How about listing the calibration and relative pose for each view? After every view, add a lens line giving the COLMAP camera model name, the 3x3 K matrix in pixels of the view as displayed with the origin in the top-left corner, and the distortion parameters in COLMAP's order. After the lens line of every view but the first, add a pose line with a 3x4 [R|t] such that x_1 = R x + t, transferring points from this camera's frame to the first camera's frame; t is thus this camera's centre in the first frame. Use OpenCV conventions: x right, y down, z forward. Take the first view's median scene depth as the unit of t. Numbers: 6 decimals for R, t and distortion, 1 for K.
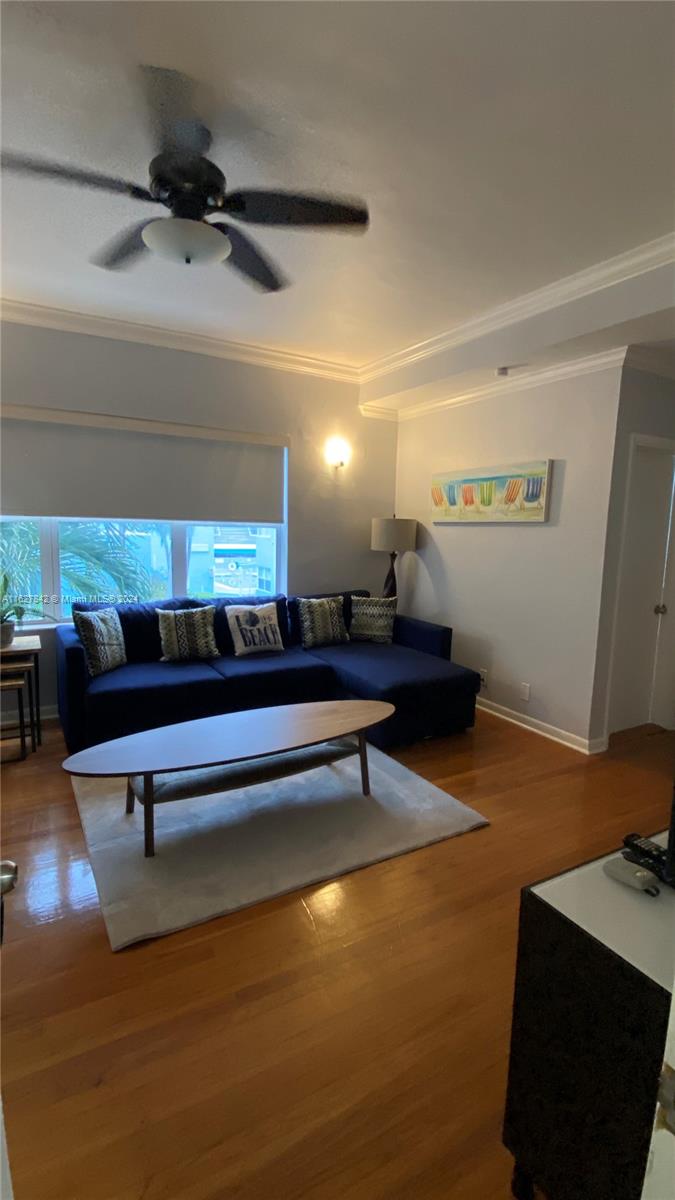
lens RADIAL K [[553.6, 0, 334.8], [0, 553.6, 603.8], [0, 0, 1]] dist [-0.000556, -0.000782]
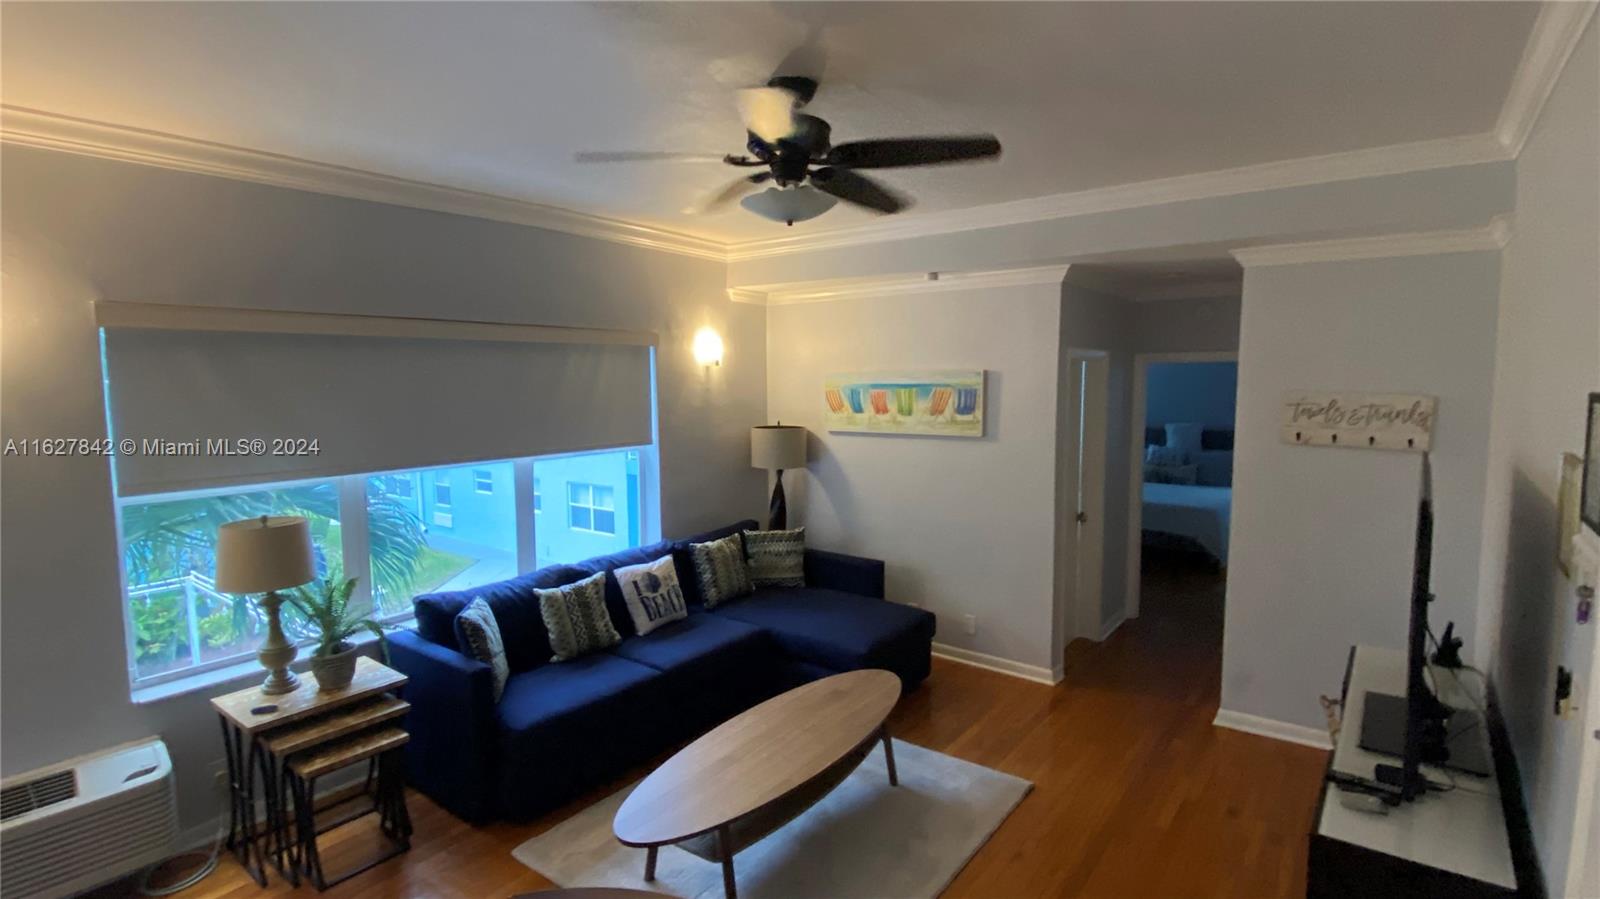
lens RADIAL K [[773.2, 0, 797.5], [0, 773.2, 446.1], [0, 0, 1]] dist [0.005786, -0.000483]
pose [[0.920163, -0.065814, 0.385966, -0.363632], [0.082570, 0.996220, -0.026978, -0.113372], [-0.382731, 0.056694, 0.922119, -0.055955]]
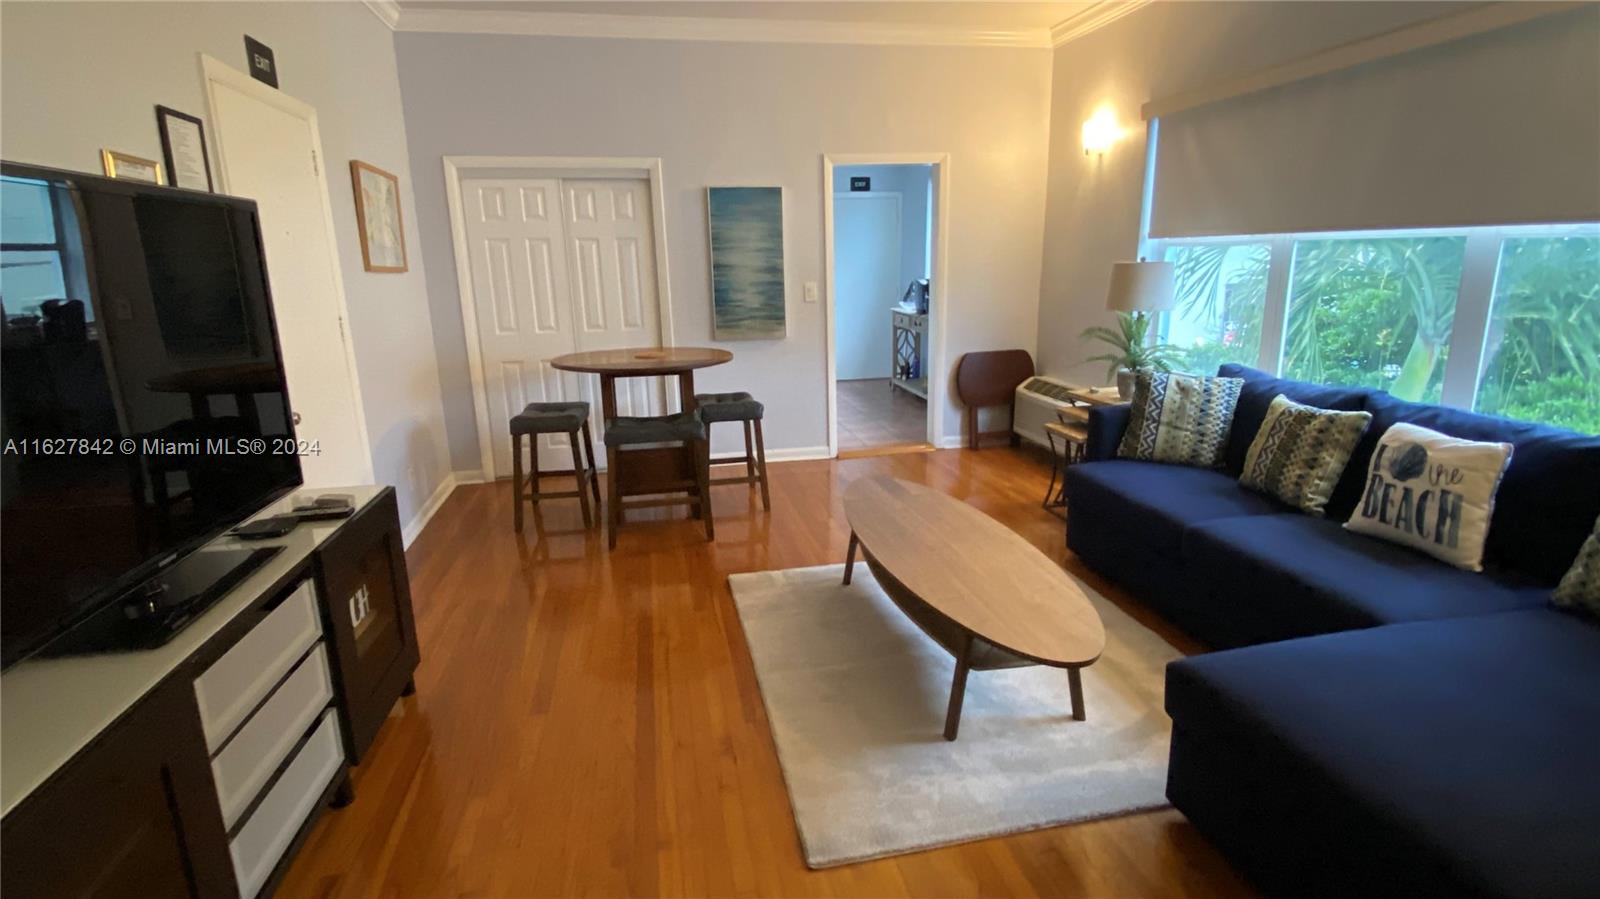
lens RADIAL K [[773.2, 0, 800.7], [0, 773.2, 447.9], [0, 0, 1]] dist [0.005786, -0.000483]
pose [[-0.339391, 0.205957, -0.917821, 0.545164], [-0.121609, 0.957940, 0.259928, -0.080259], [0.932751, 0.199832, -0.300070, 0.749167]]
